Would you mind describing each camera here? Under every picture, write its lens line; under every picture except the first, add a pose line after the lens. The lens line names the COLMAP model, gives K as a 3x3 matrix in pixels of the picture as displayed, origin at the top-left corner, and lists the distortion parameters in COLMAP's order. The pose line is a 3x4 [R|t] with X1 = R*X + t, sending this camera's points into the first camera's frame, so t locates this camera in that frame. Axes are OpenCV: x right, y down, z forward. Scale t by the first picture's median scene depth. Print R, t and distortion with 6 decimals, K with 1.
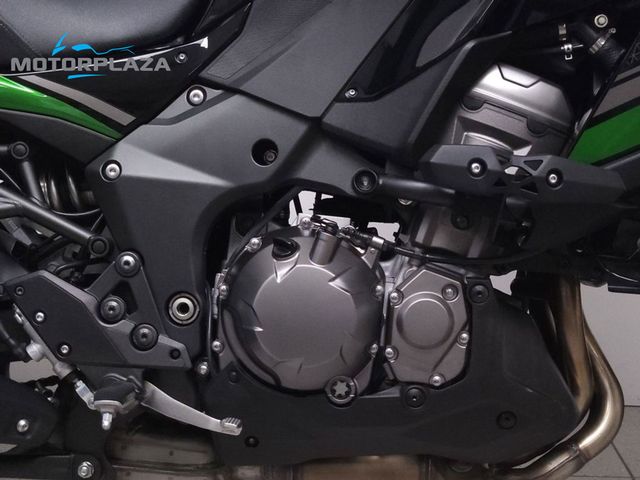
lens RADIAL K [[1234.5, 0, 320.0], [0, 1234.5, 240.0], [0, 0, 1]] dist [-0.006452, 0.081140]
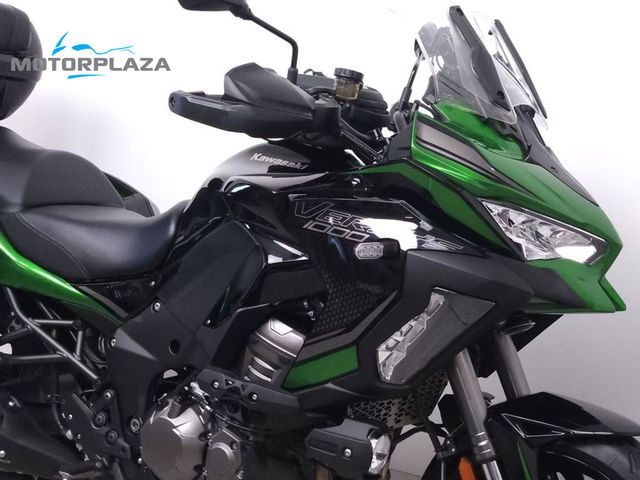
lens RADIAL K [[1234.5, 0, 320.0], [0, 1234.5, 240.0], [0, 0, 1]] dist [-0.006452, 0.081140]
pose [[0.859644, 0.098972, -0.501215, 1.007728], [-0.092055, 0.995006, 0.038594, -0.310868], [0.502531, 0.012962, 0.864462, -0.426941]]
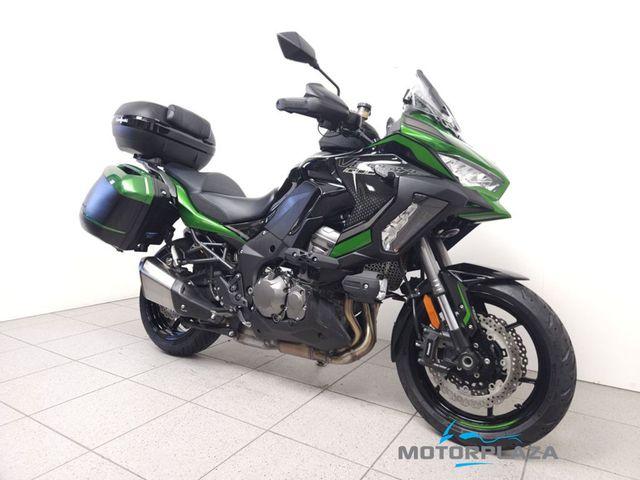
lens RADIAL K [[430.5, 0, 320.0], [0, 430.5, 240.0], [0, 0, 1]] dist [0.051492, -0.000202]
pose [[0.863619, 0.048855, -0.501772, 0.697657], [-0.113472, 0.988592, -0.099047, 0.010775], [0.491209, 0.142476, 0.859310, -0.002761]]
